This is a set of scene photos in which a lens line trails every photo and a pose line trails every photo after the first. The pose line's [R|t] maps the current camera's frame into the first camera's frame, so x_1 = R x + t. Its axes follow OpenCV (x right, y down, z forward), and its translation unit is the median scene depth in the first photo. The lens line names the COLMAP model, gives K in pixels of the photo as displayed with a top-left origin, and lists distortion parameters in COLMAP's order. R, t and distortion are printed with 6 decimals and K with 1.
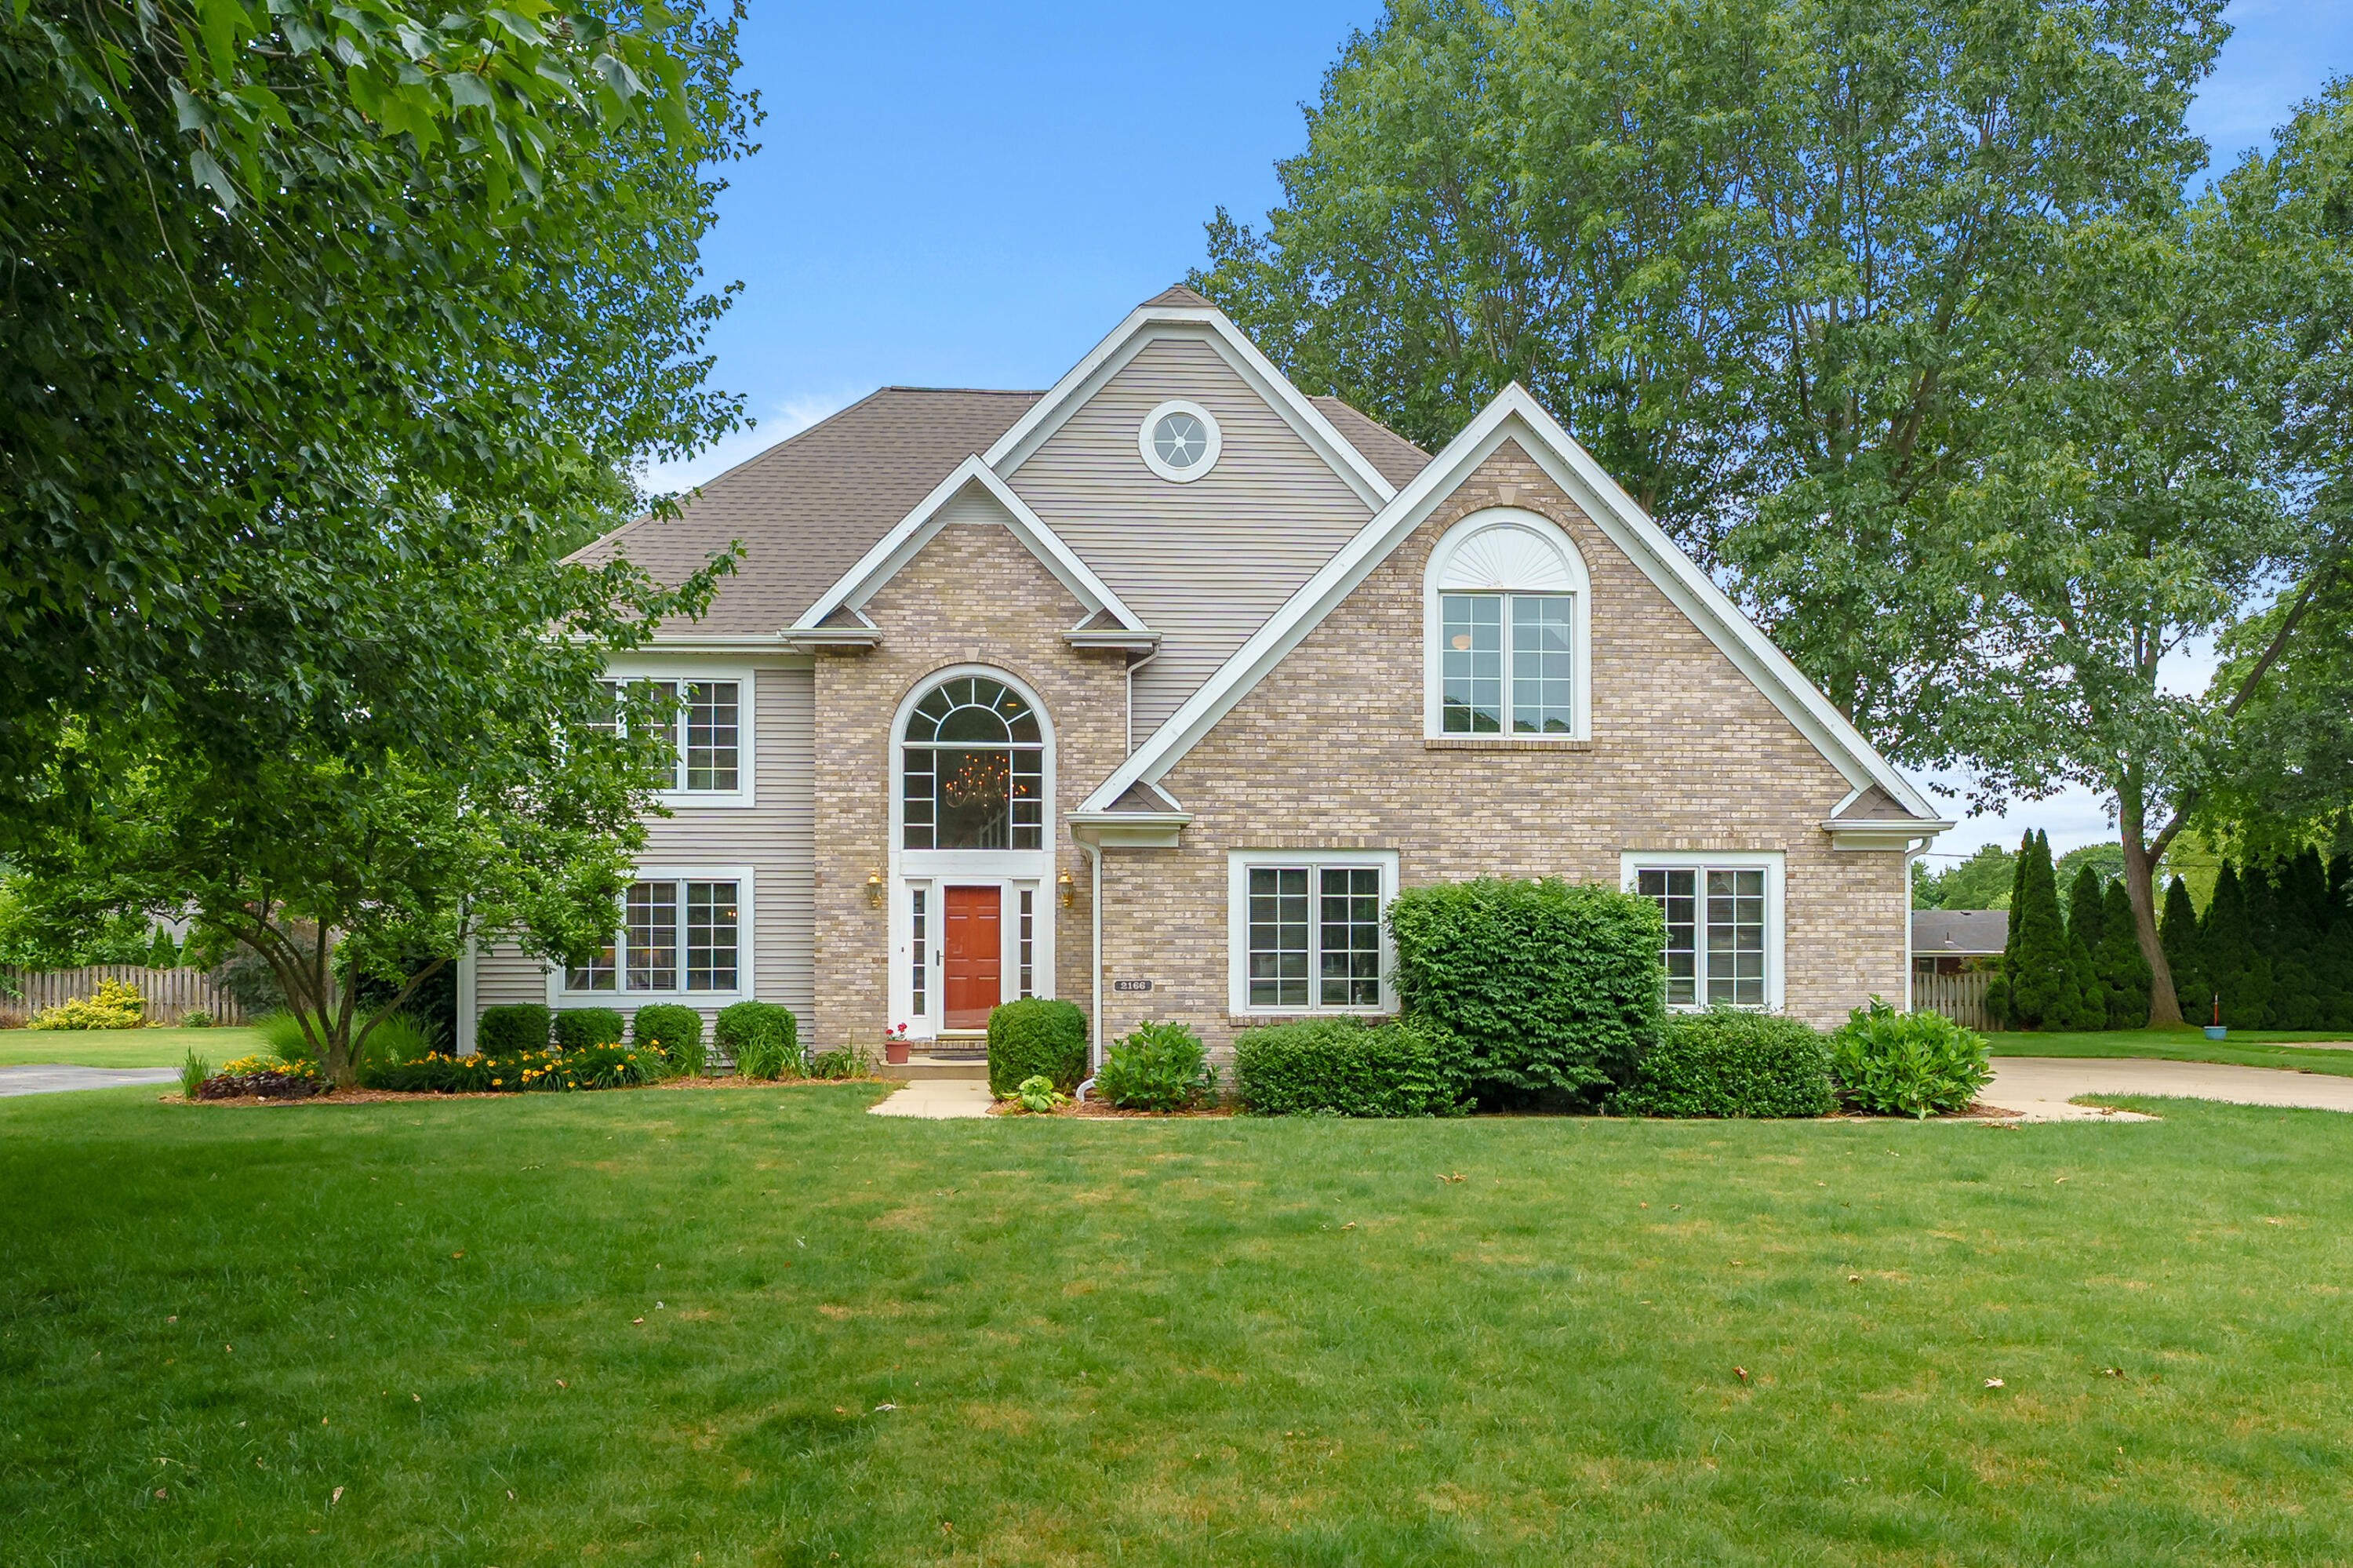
lens RADIAL K [[1519.8, 0, 1187.2], [0, 1519.8, 973.5], [0, 0, 1]] dist [-0.004386, 0.000039]
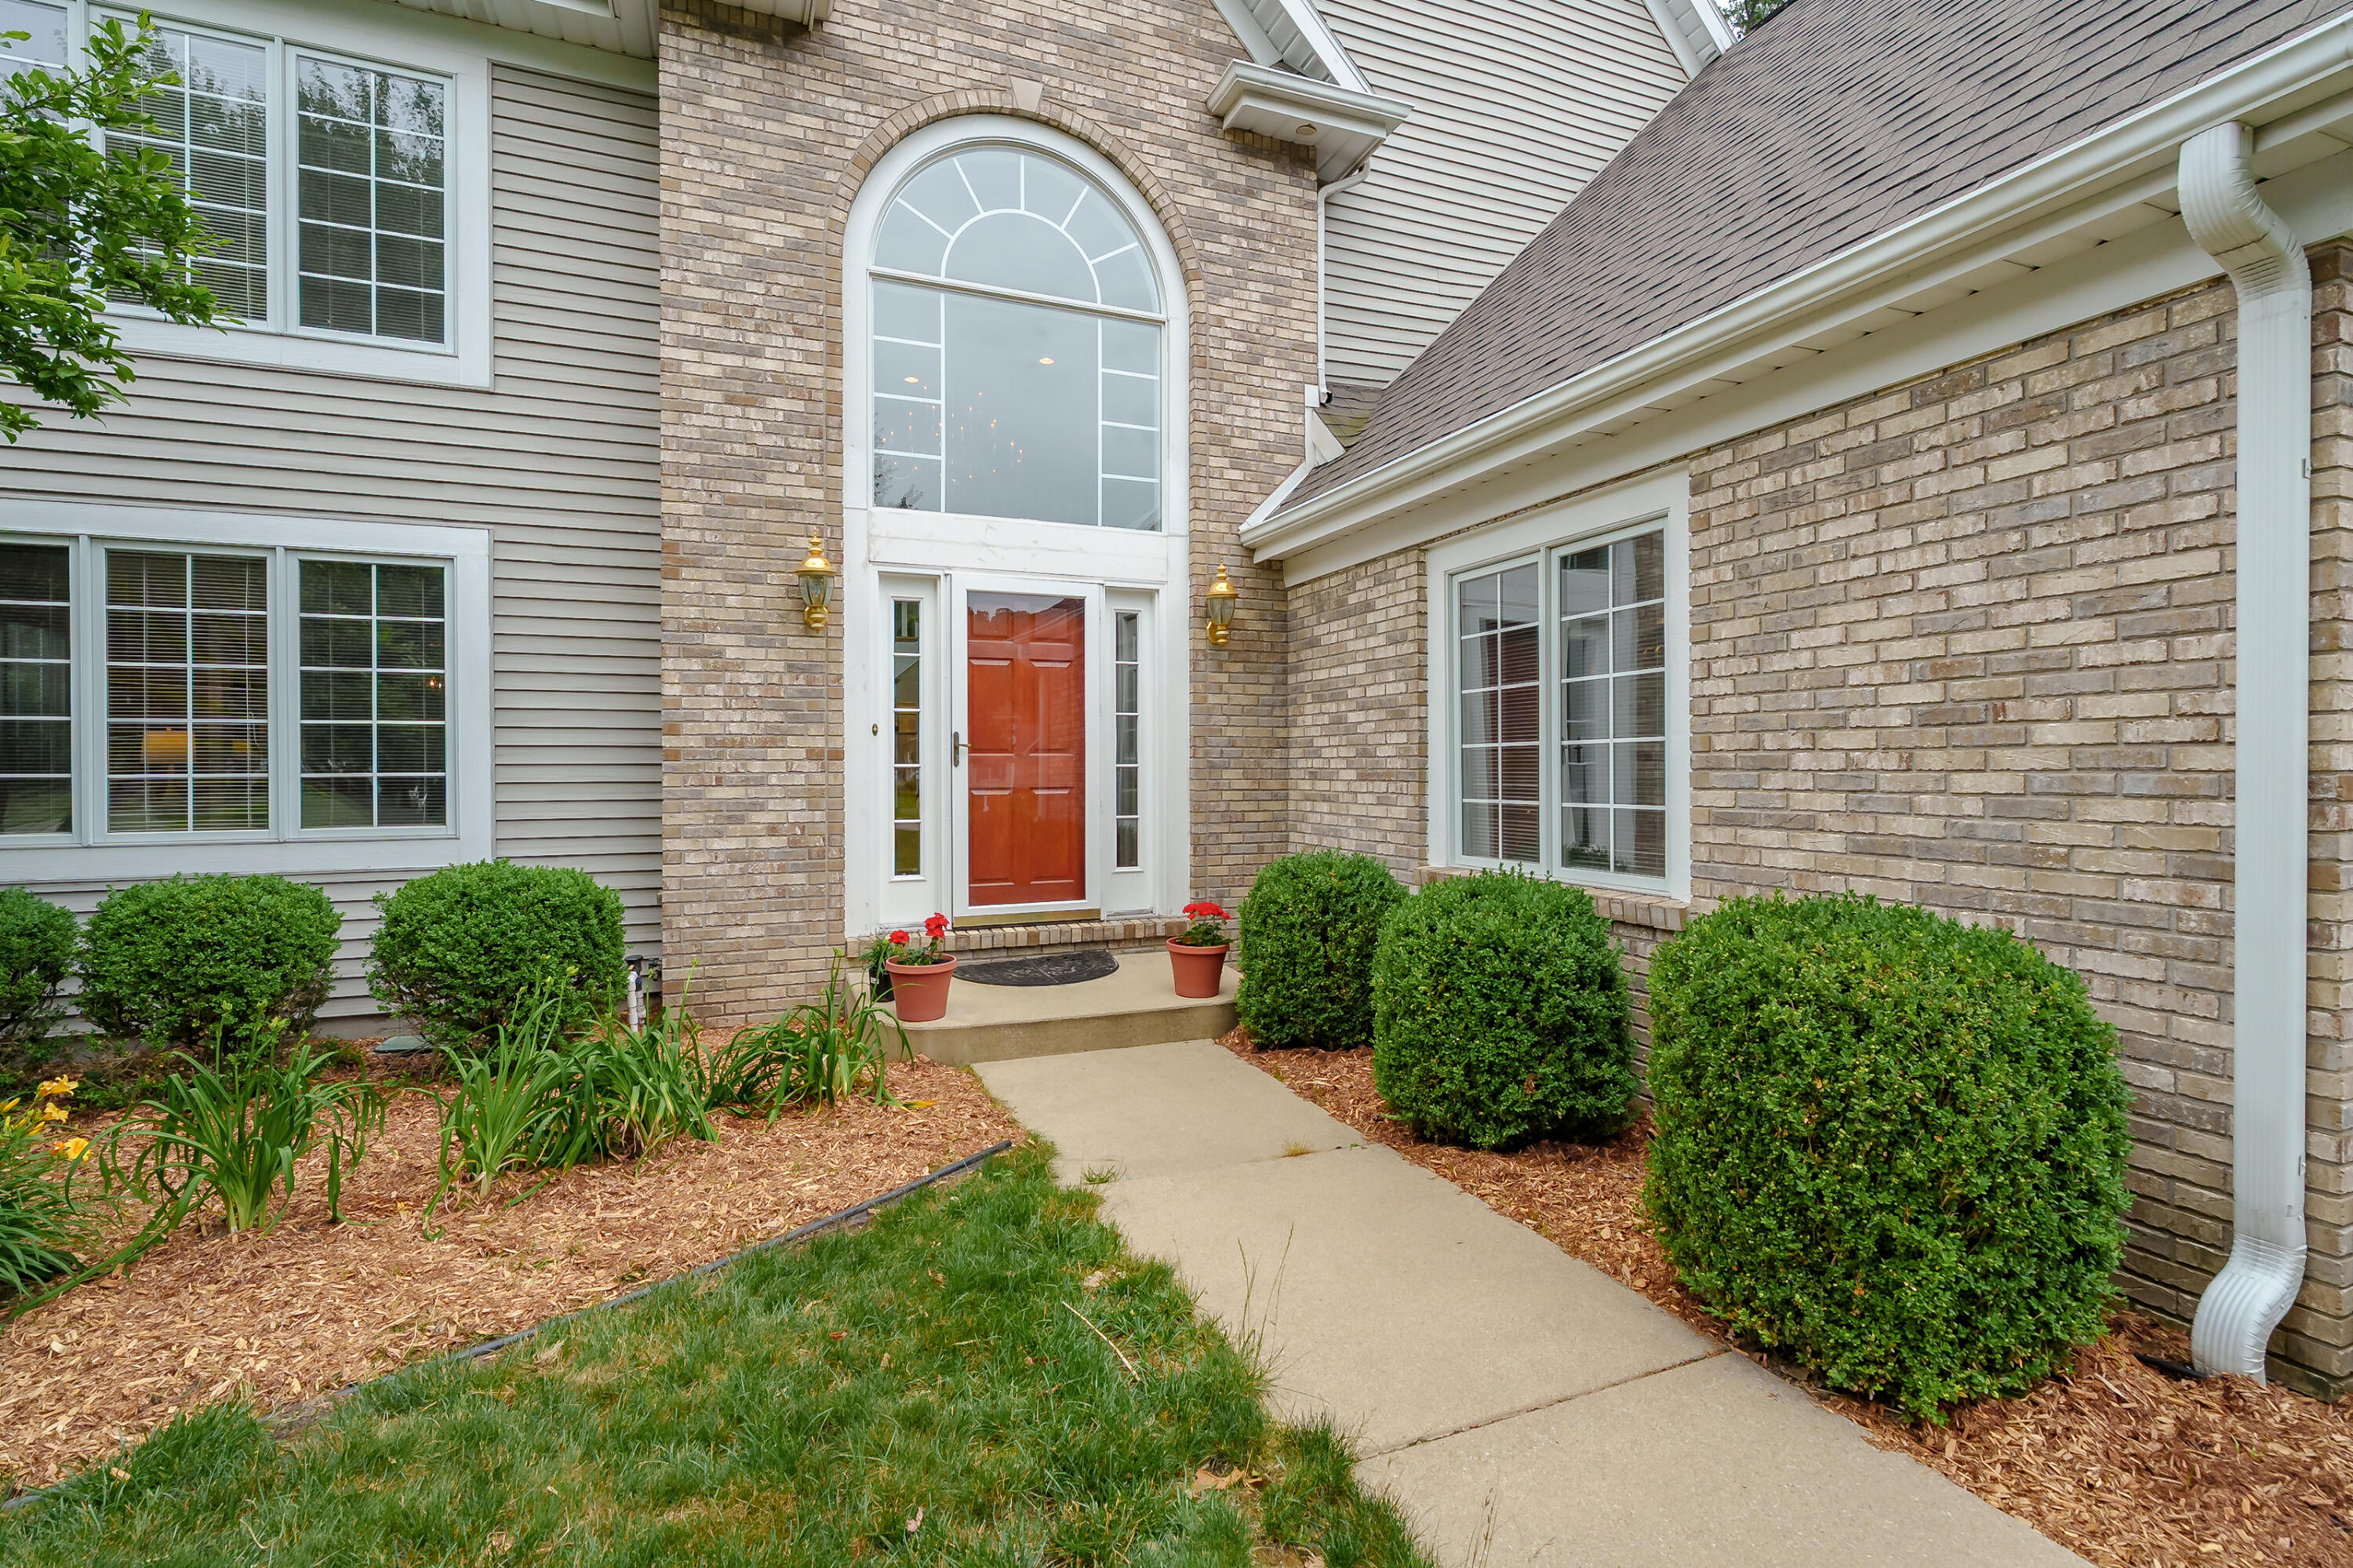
lens RADIAL K [[1072.2, 0, 1165.7], [0, 1072.2, 773.7], [0, 0, 1]] dist [-0.007361, 0.001700]
pose [[0.952533, -0.003113, 0.304420, -0.264614], [0.001504, 0.999984, 0.005521, -0.005971], [-0.304432, -0.004801, 0.952522, 0.886585]]
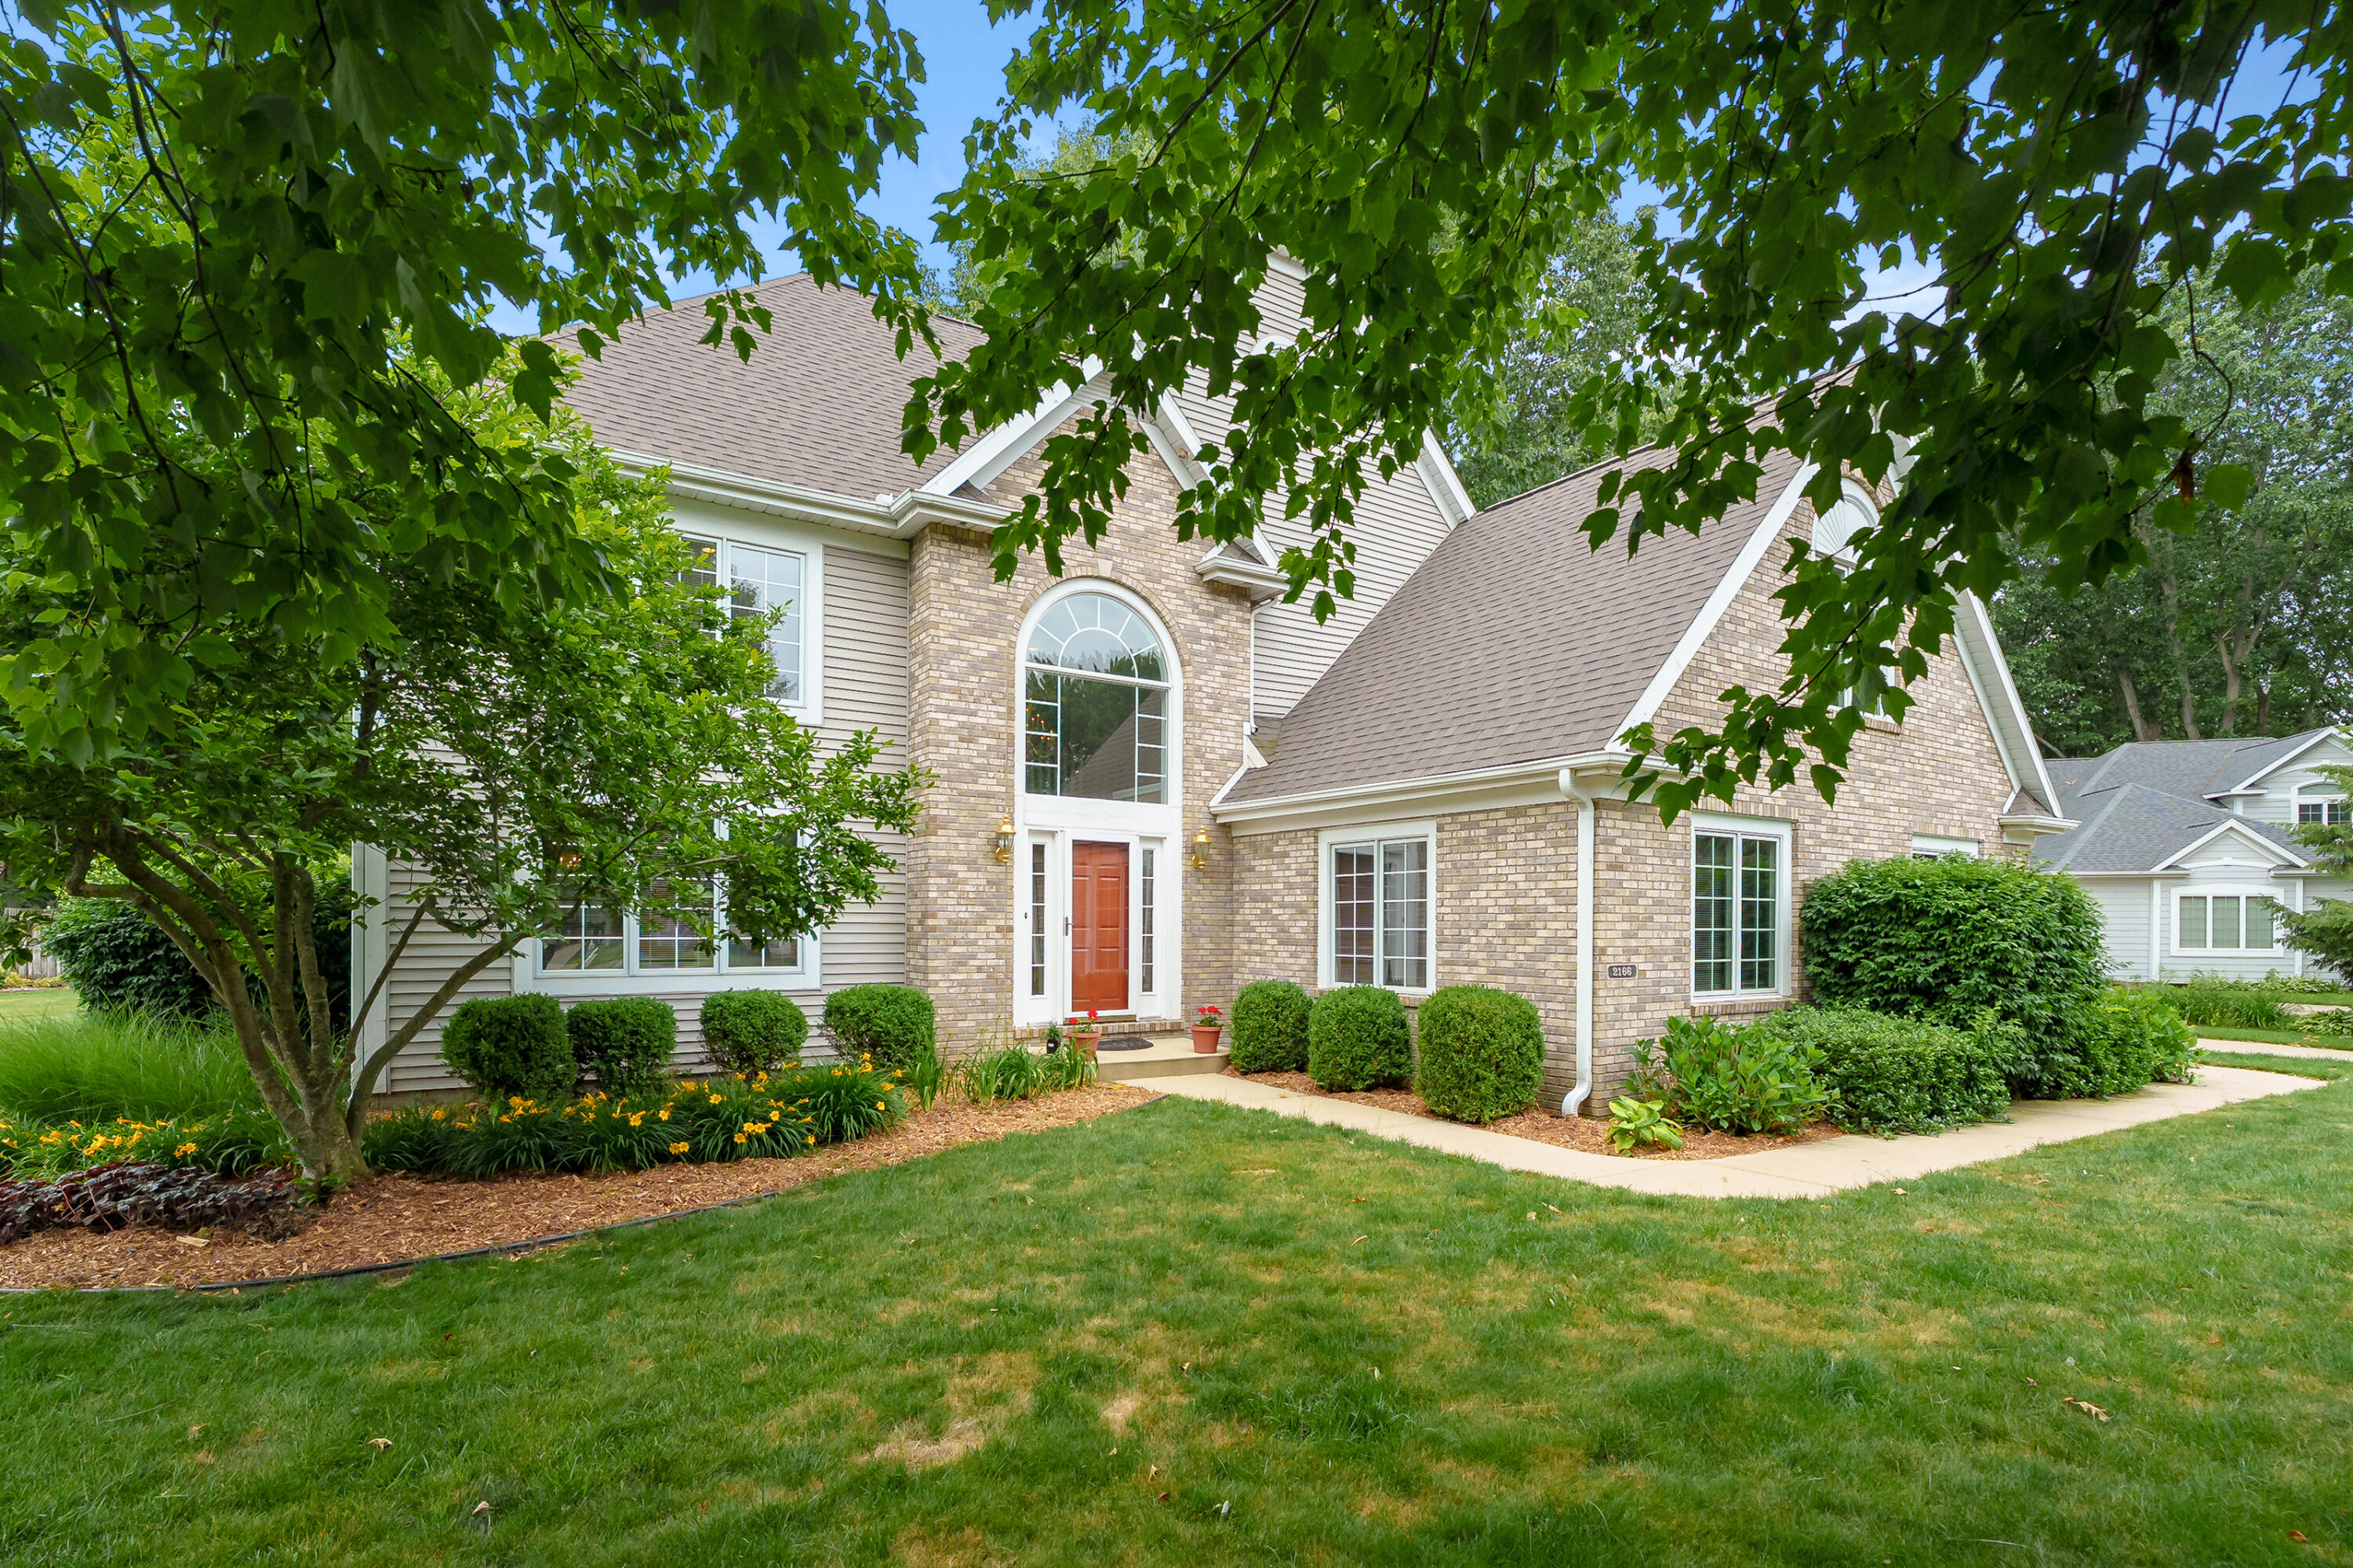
lens RADIAL K [[1072.2, 0, 1165.2], [0, 1072.2, 931.4], [0, 0, 1]] dist [-0.007361, 0.001700]
pose [[0.882792, 0.004793, 0.469740, -0.514363], [-0.007968, 0.999957, 0.004770, -0.013970], [-0.469697, -0.007953, 0.882792, 0.598261]]
